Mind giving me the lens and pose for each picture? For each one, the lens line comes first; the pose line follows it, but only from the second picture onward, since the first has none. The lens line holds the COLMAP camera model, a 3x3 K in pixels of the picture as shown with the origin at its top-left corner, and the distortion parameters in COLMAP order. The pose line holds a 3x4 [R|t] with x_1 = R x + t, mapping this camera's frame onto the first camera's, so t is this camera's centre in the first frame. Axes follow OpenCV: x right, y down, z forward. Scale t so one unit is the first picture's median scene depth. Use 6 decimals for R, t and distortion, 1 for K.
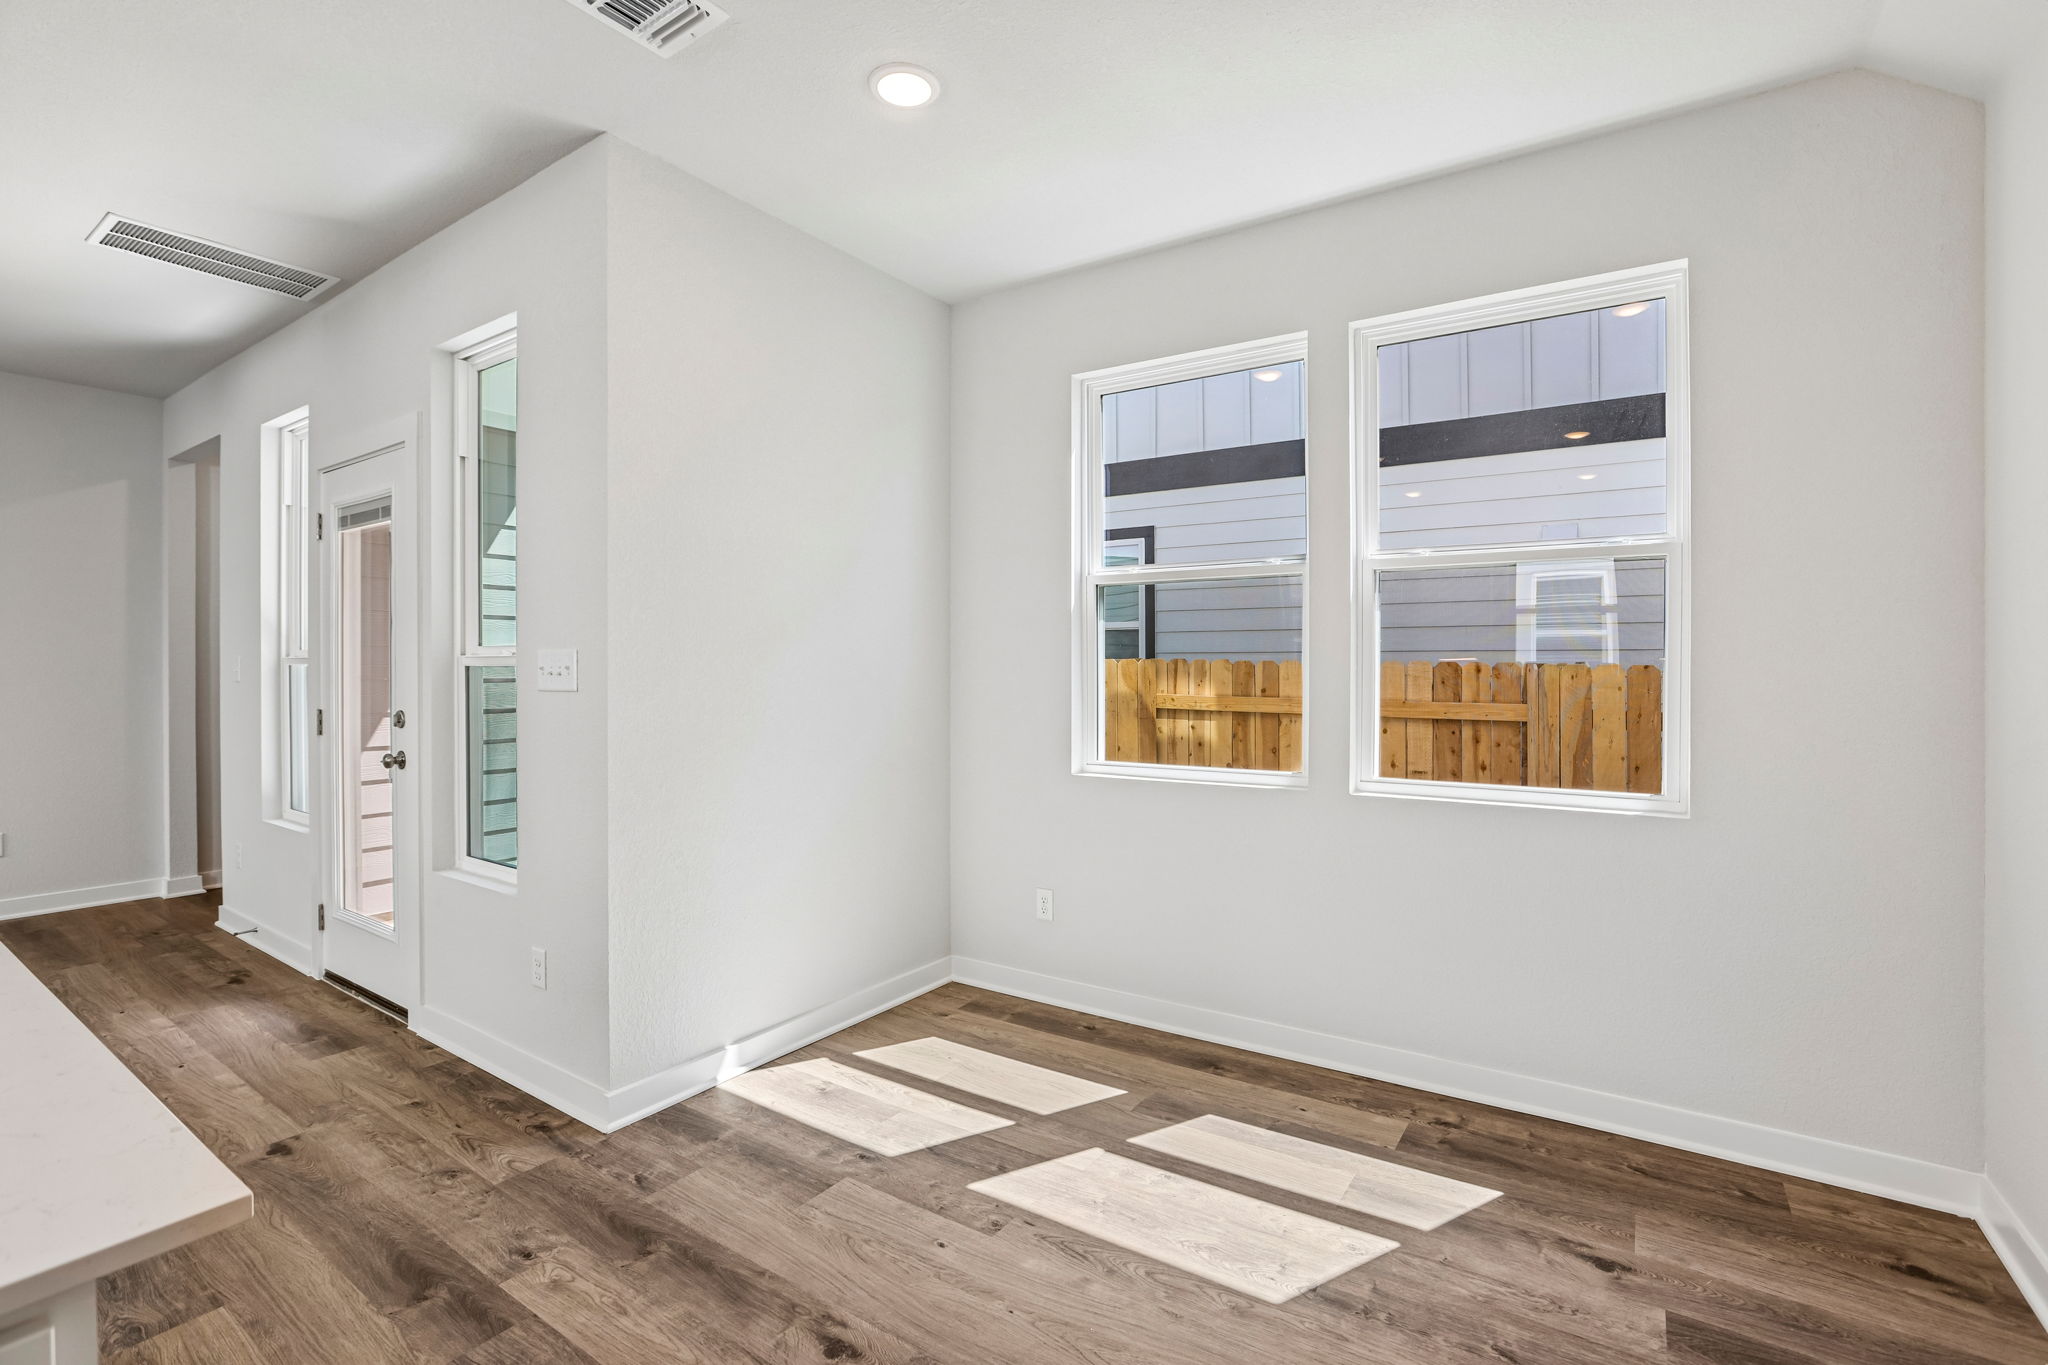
lens RADIAL K [[921.9, 0, 1018.0], [0, 921.9, 673.7], [0, 0, 1]] dist [-0.050262, 0.015156]
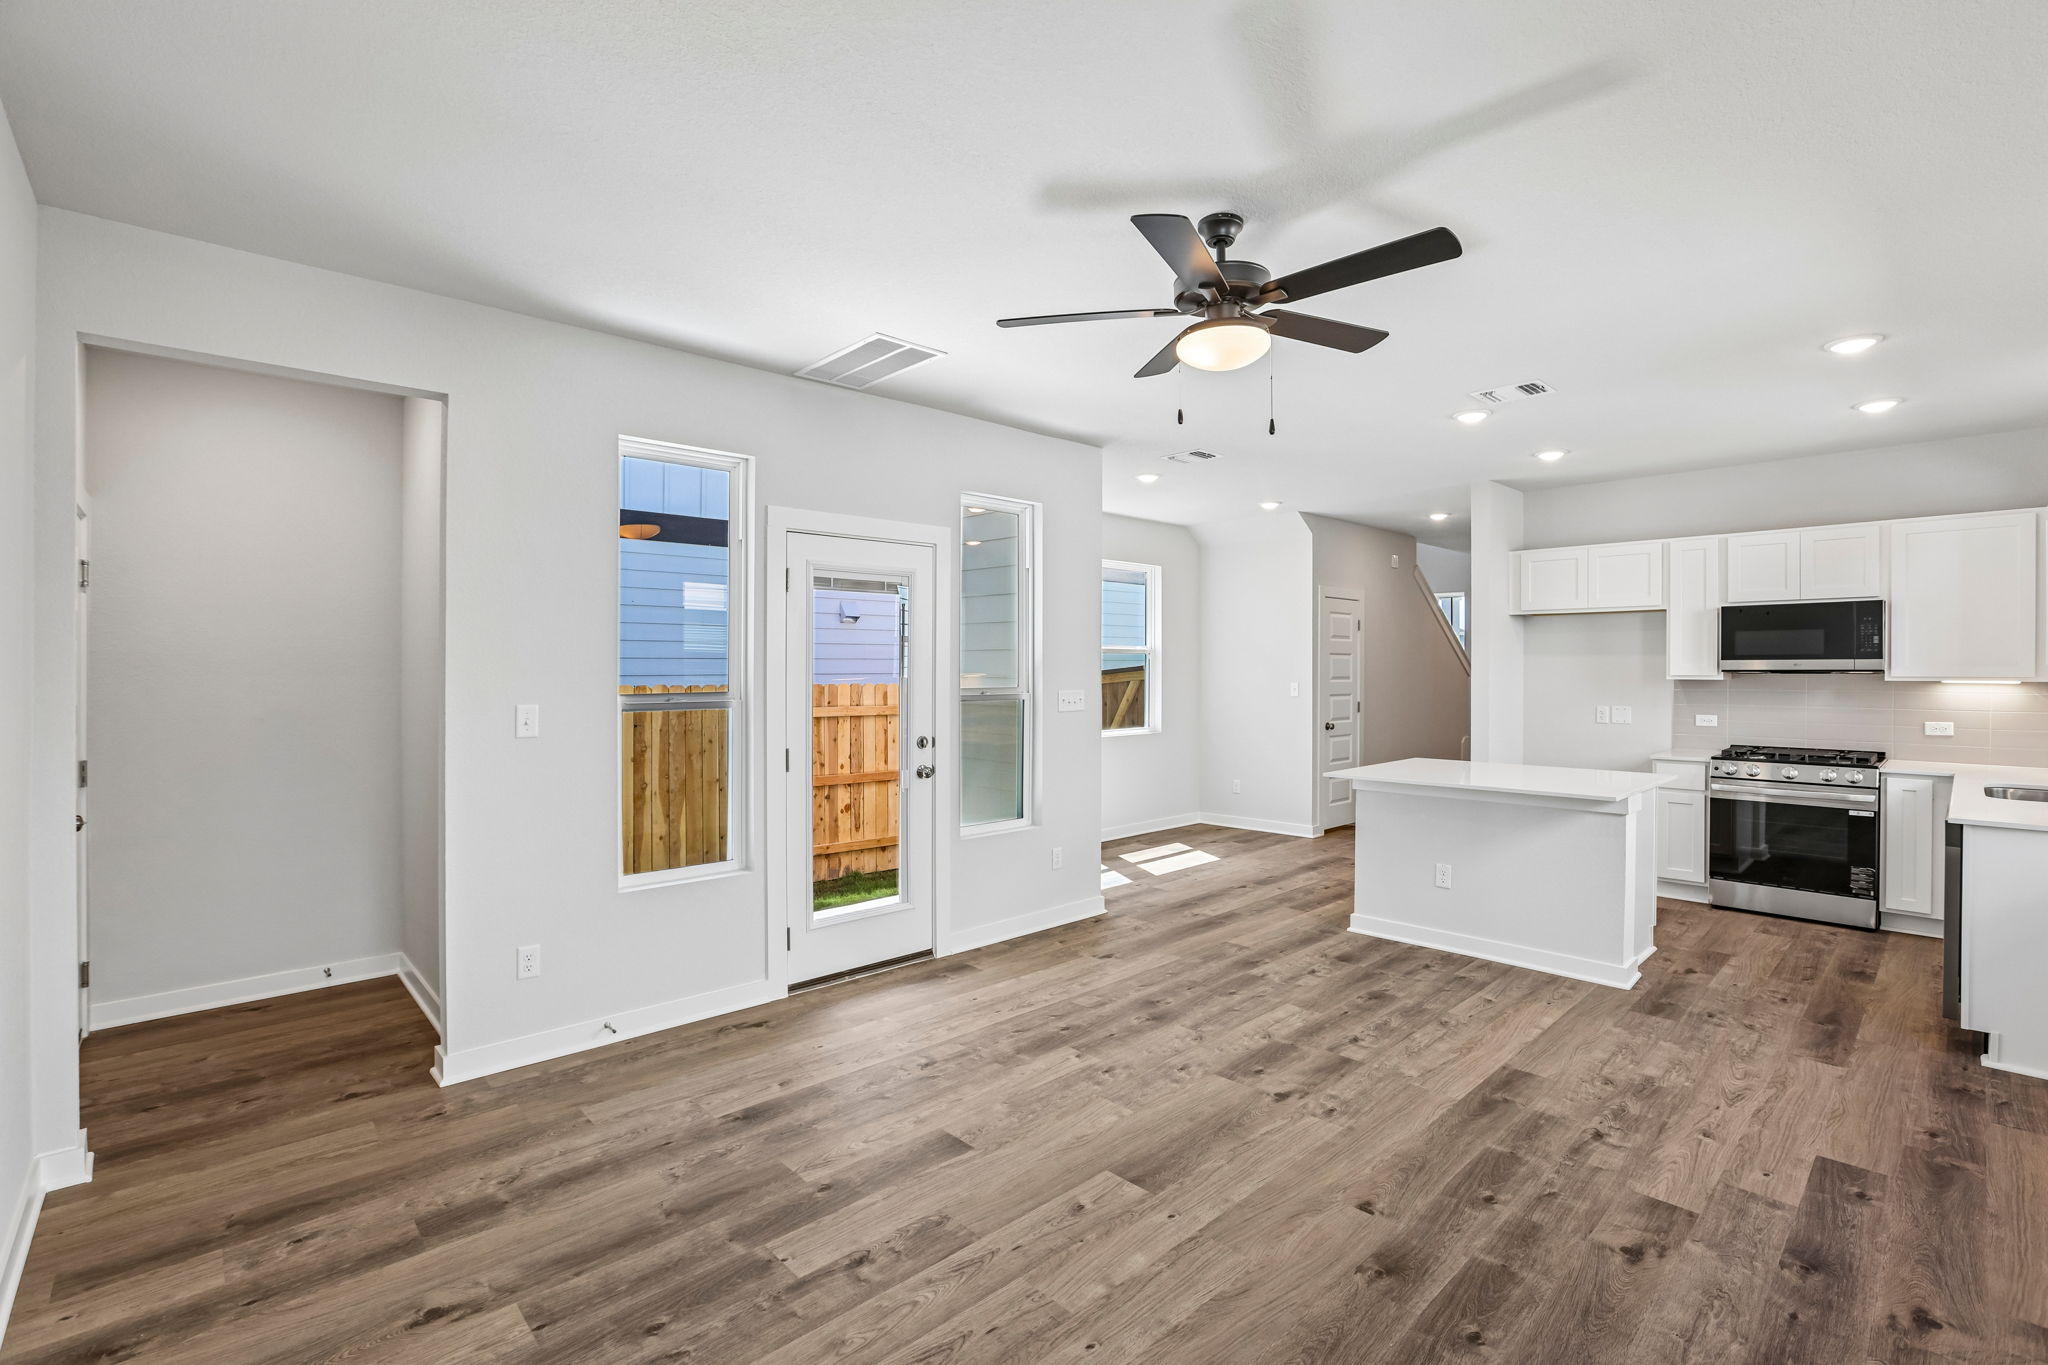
lens RADIAL K [[925.8, 0, 1024.0], [0, 925.8, 682.5], [0, 0, 1]] dist [-0.048891, 0.017577]
pose [[0.218899, -0.014426, 0.975641, -2.289873], [0.007030, 0.999888, 0.013208, -0.066059], [-0.975722, 0.003968, 0.218976, 0.605603]]
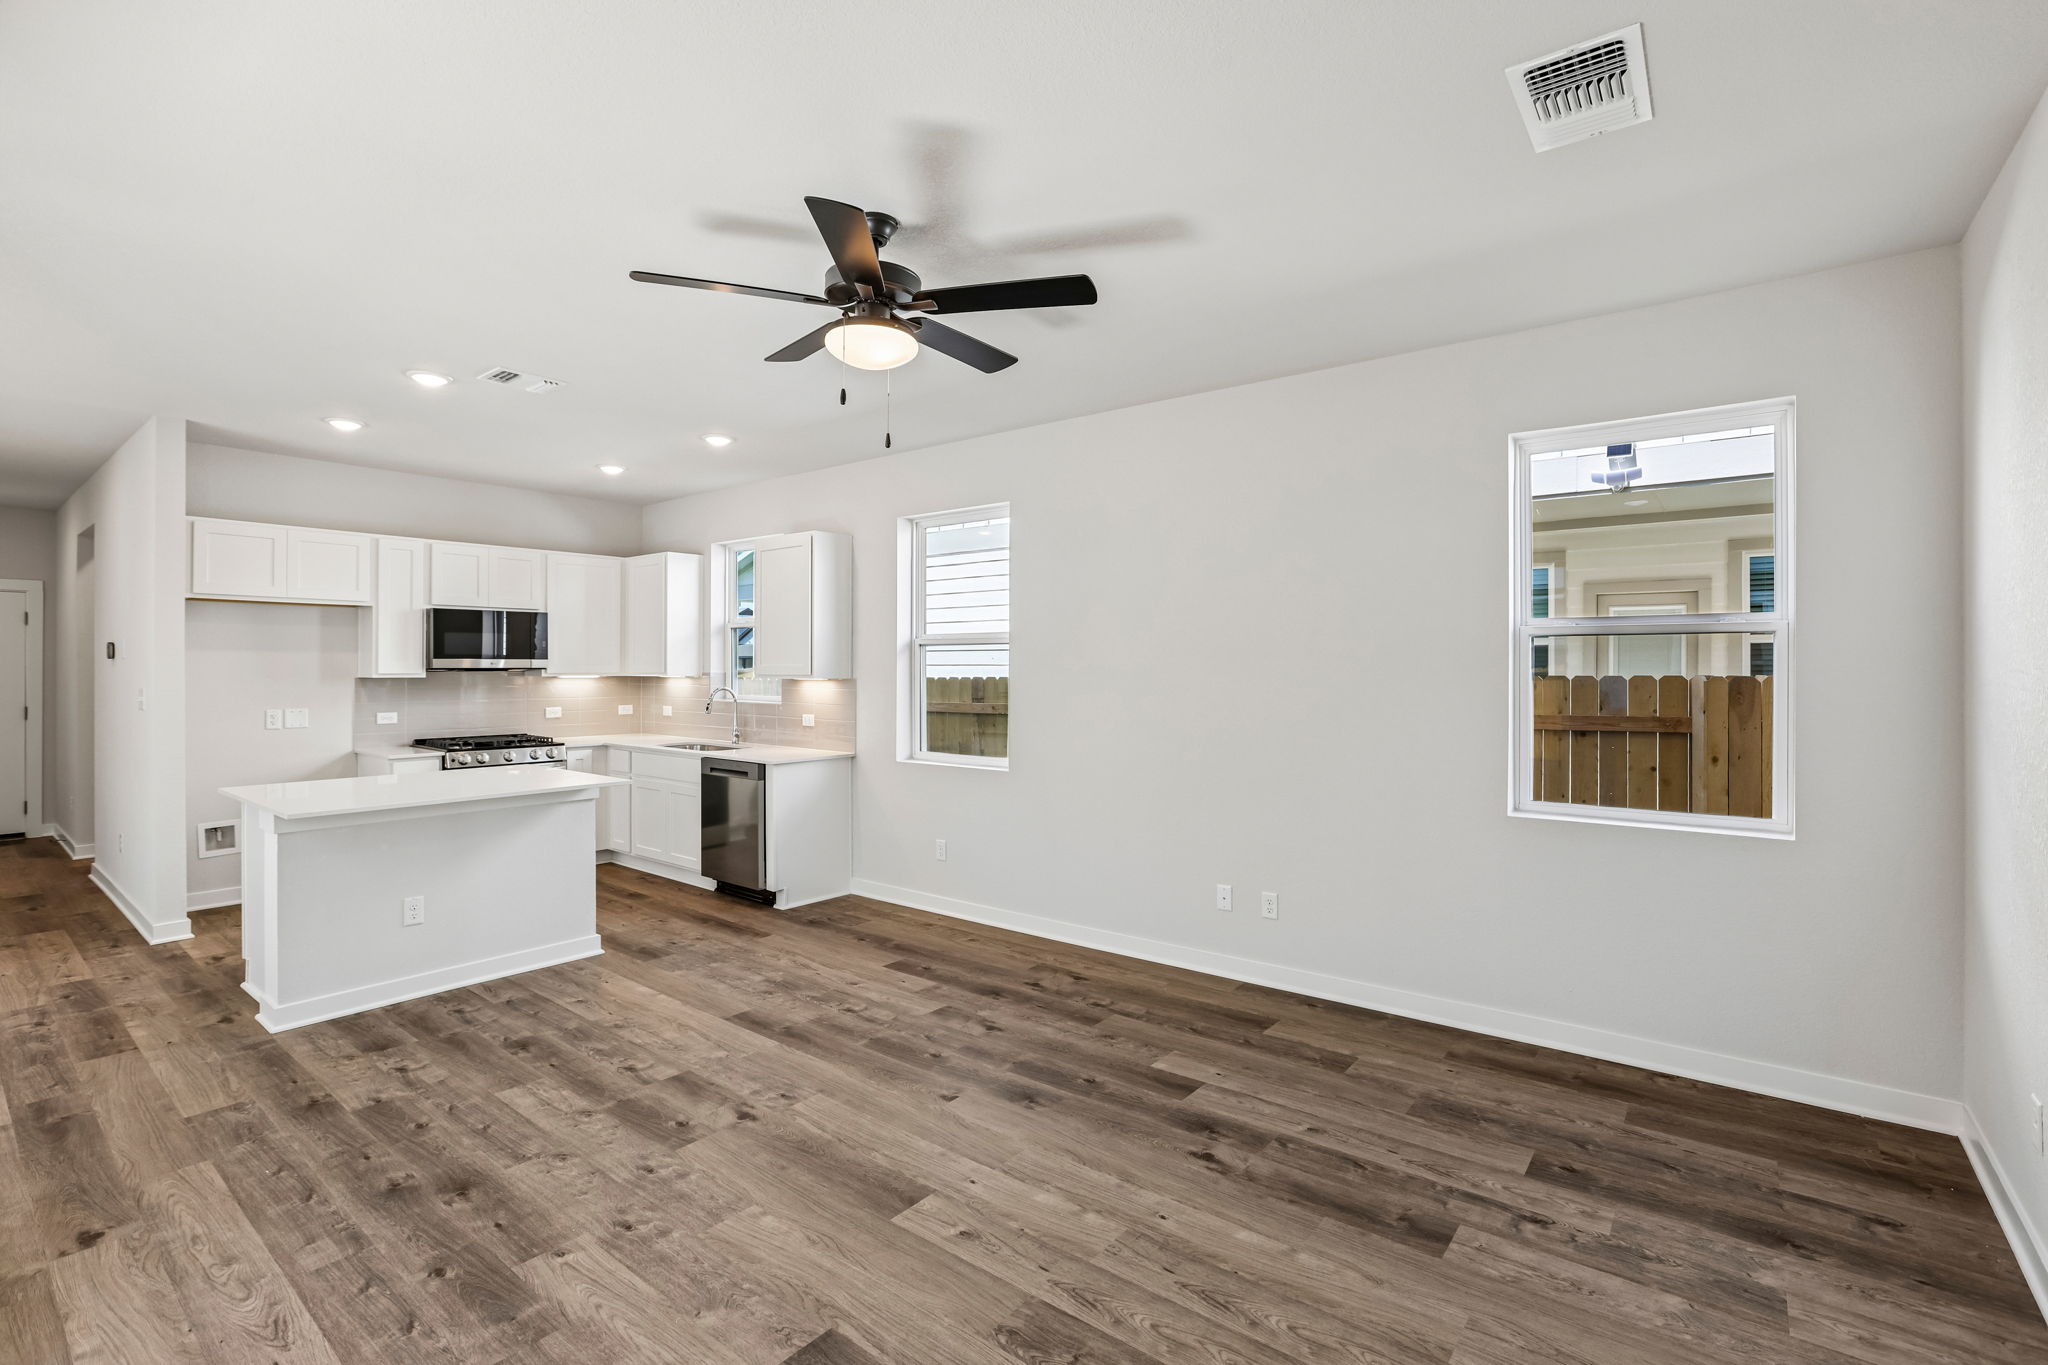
lens RADIAL K [[932.2, 0, 1030.5], [0, 932.2, 667.2], [0, 0, 1]] dist [-0.048062, 0.012739]
pose [[-0.997888, -0.001482, 0.064945, -1.560798], [-0.001216, 0.999991, 0.004141, -0.068915], [-0.064950, 0.004053, -0.997880, 1.550158]]
